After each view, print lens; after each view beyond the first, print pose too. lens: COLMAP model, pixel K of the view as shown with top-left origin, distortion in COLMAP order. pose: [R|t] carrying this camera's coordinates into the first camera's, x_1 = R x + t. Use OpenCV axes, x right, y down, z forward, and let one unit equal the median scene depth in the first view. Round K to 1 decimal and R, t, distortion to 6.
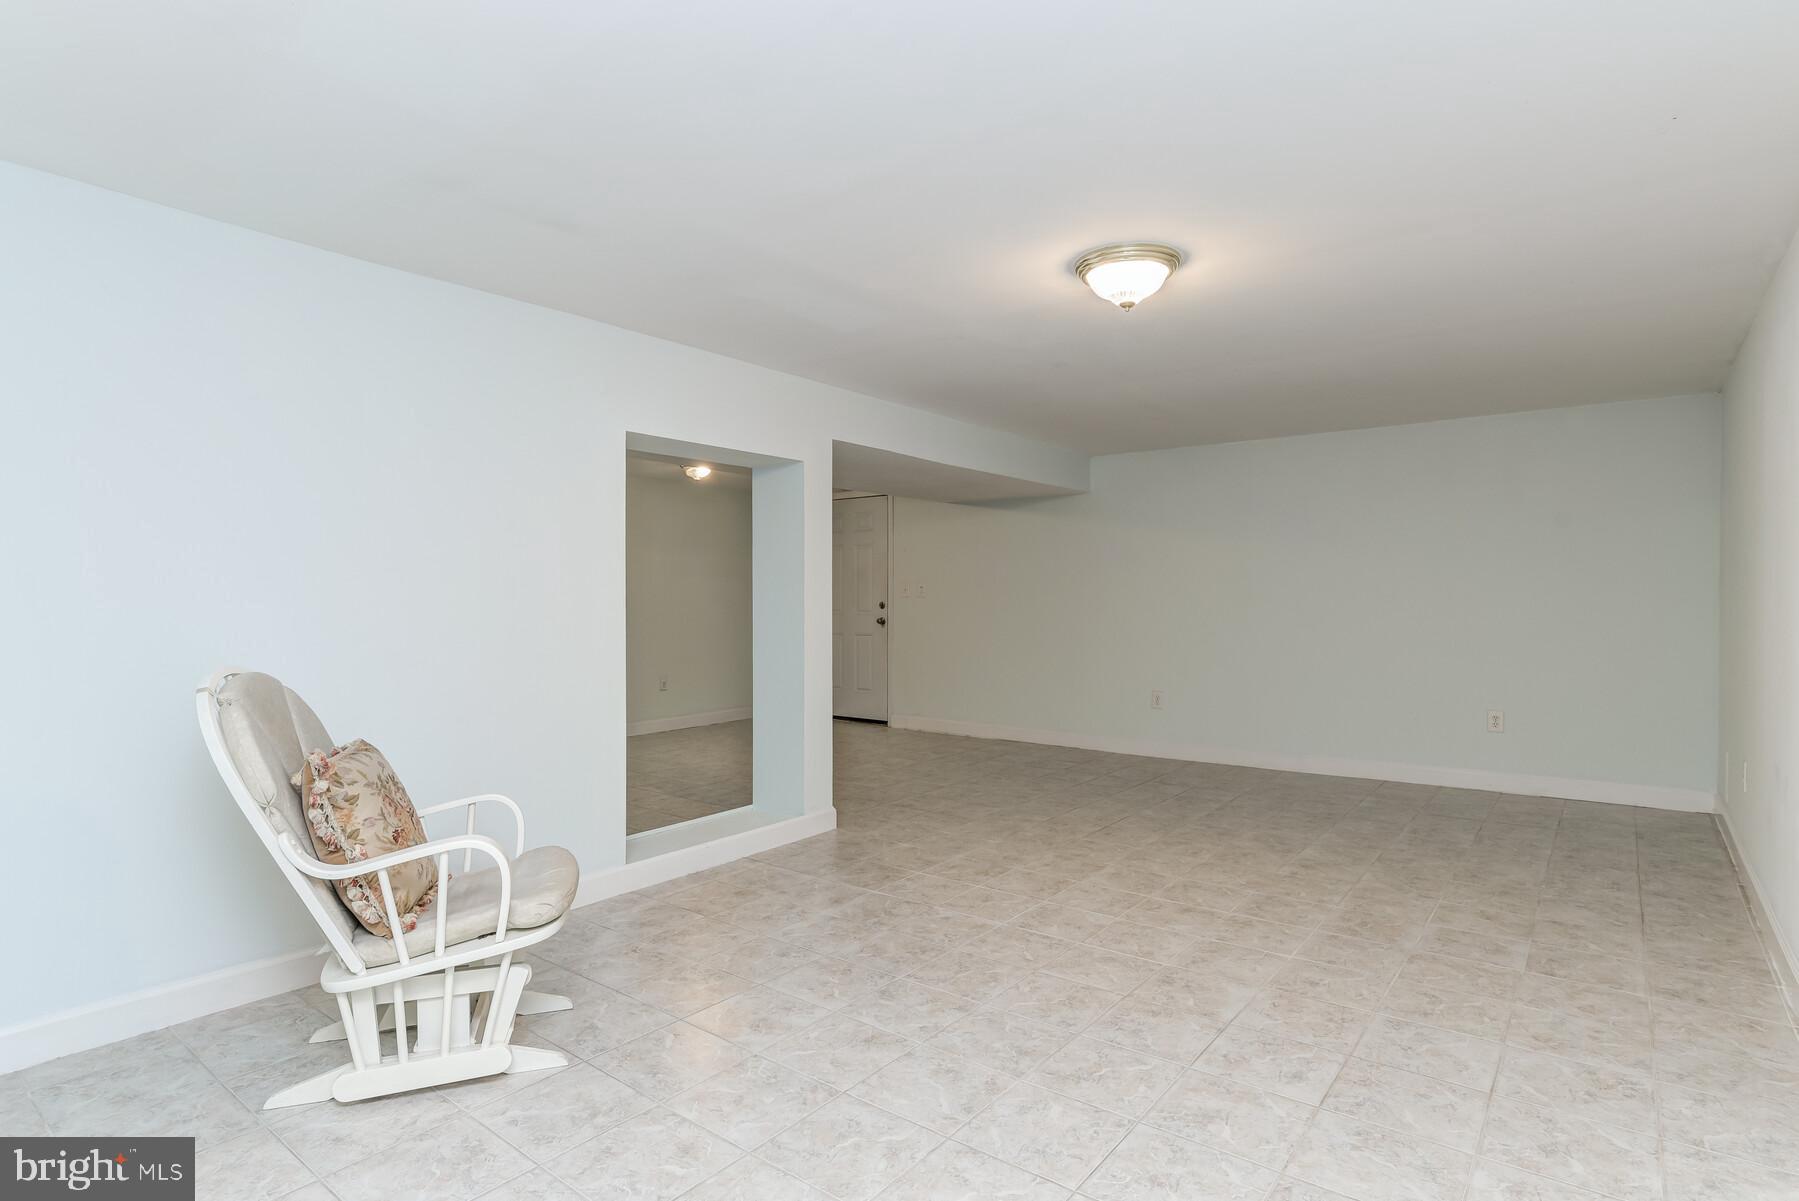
lens RADIAL K [[908.2, 0, 902.2], [0, 908.2, 595.9], [0, 0, 1]] dist [-0.001392, -0.000340]
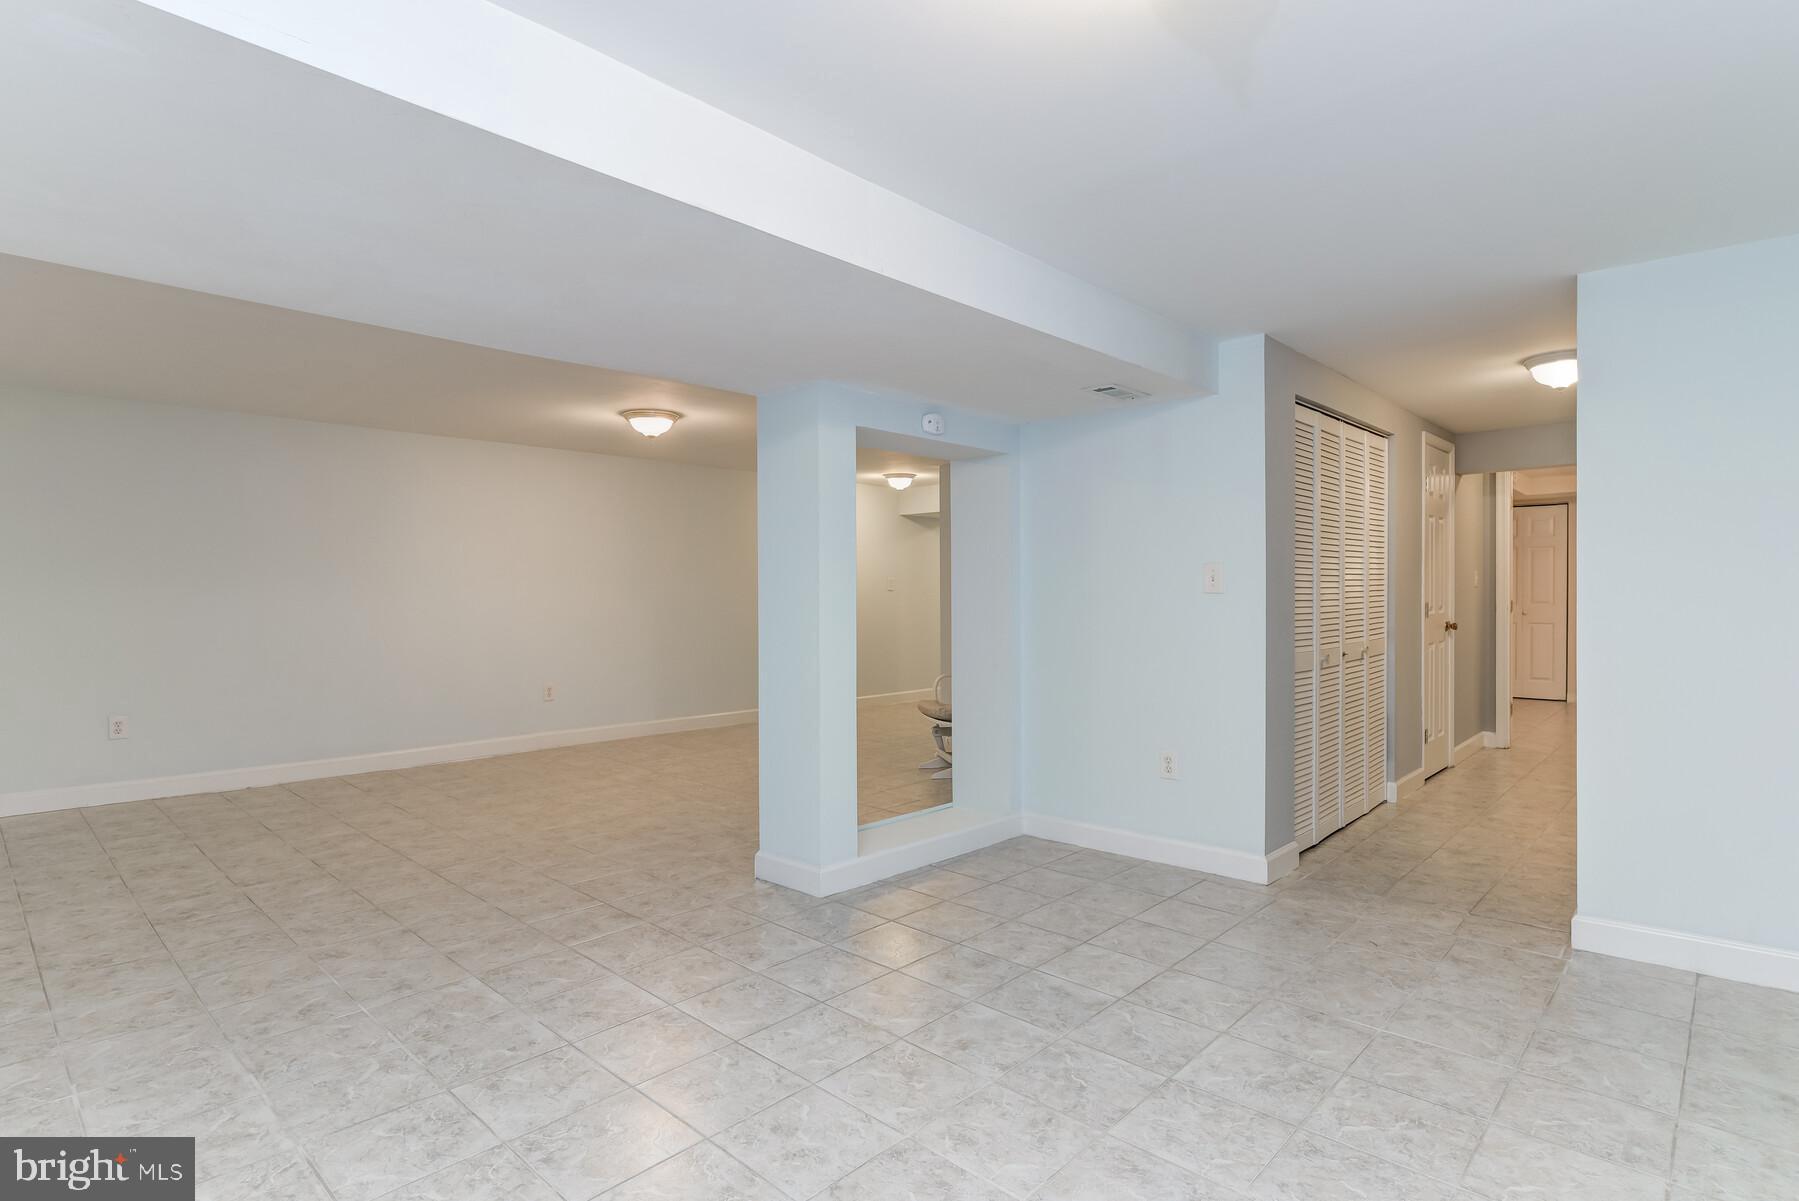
lens RADIAL K [[908.2, 0, 902.2], [0, 908.2, 595.9], [0, 0, 1]] dist [-0.001392, -0.000340]
pose [[-0.996419, -0.001373, 0.084546, -0.383068], [-0.001068, 0.999993, 0.003656, -0.001460], [-0.084550, 0.003553, -0.996413, 2.531521]]
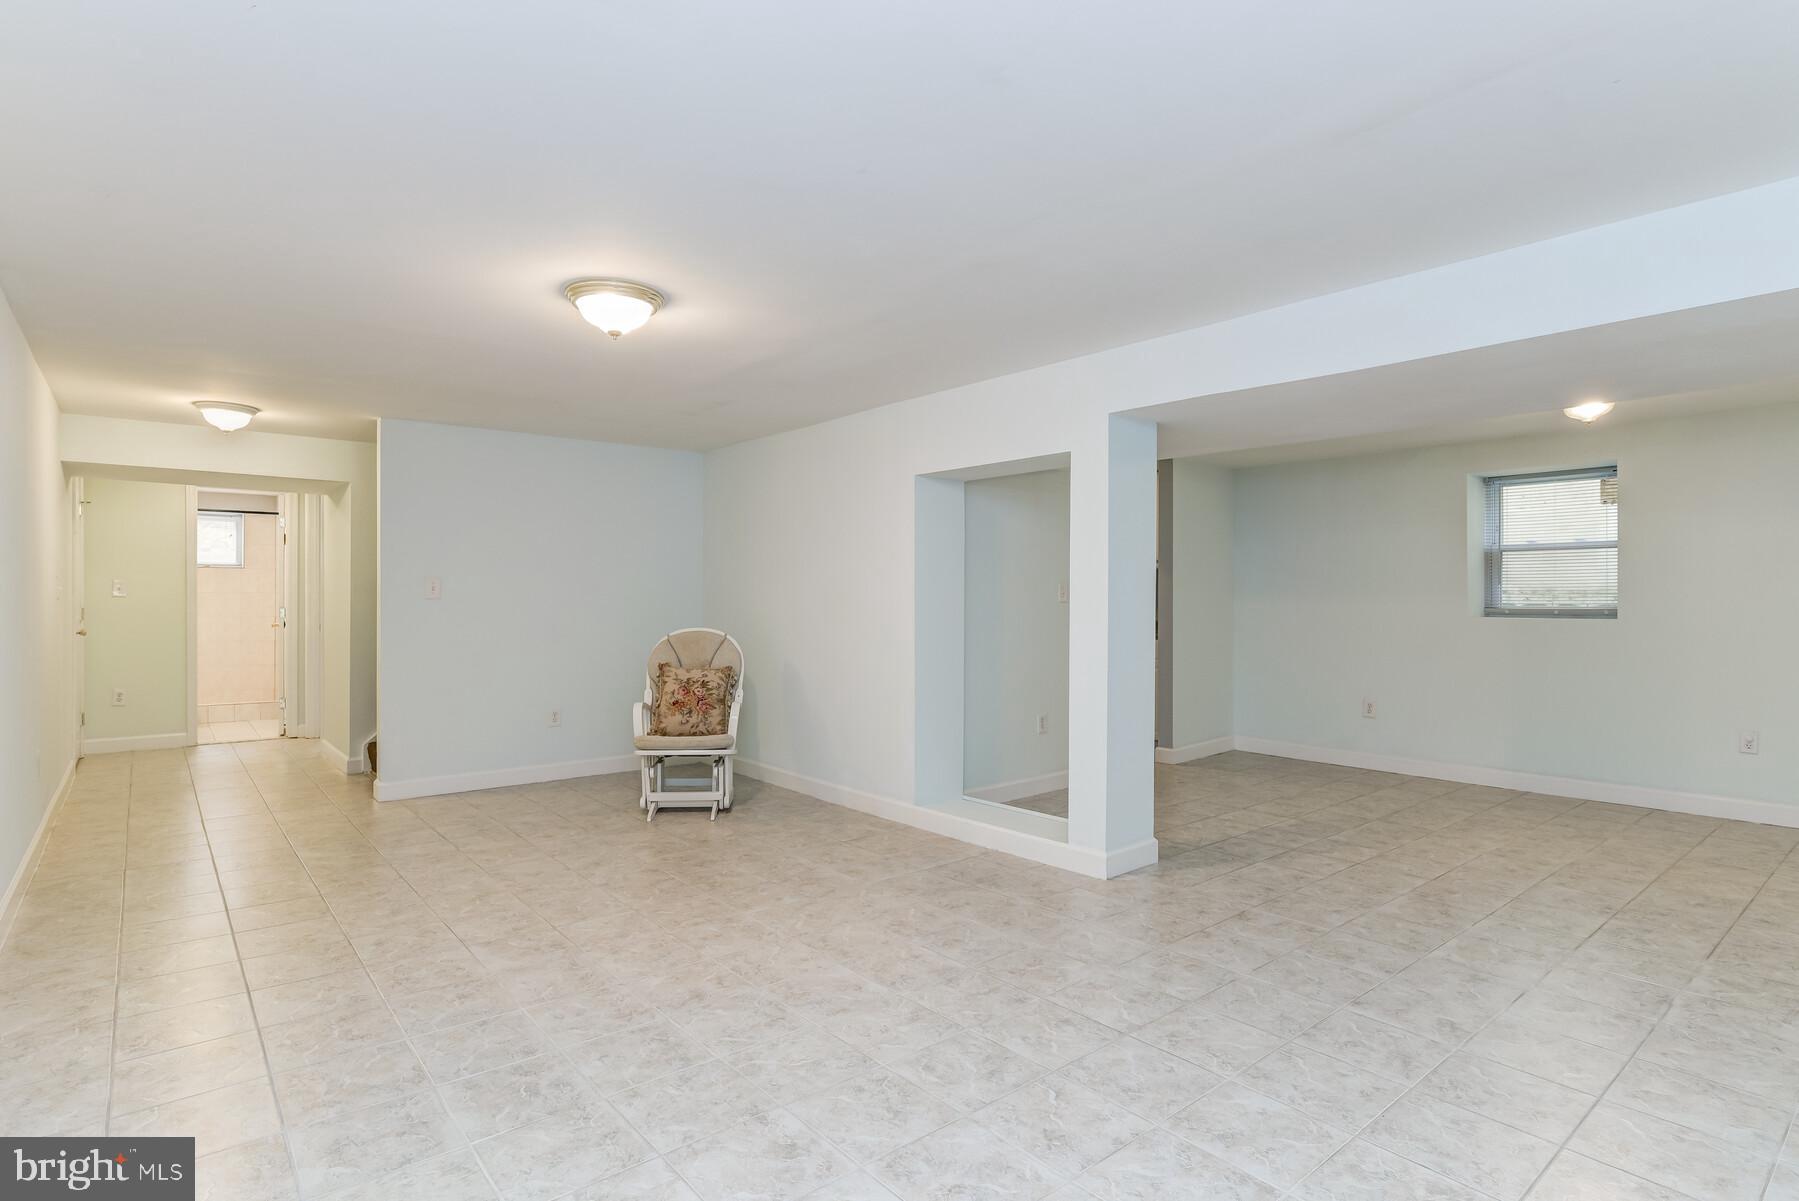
lens RADIAL K [[908.2, 0, 902.2], [0, 908.2, 595.9], [0, 0, 1]] dist [-0.001392, -0.000340]
pose [[-0.209106, -0.005275, -0.977879, 1.098396], [0.002214, 0.999980, -0.005867, -0.001008], [0.977891, -0.003392, -0.209090, 1.394204]]
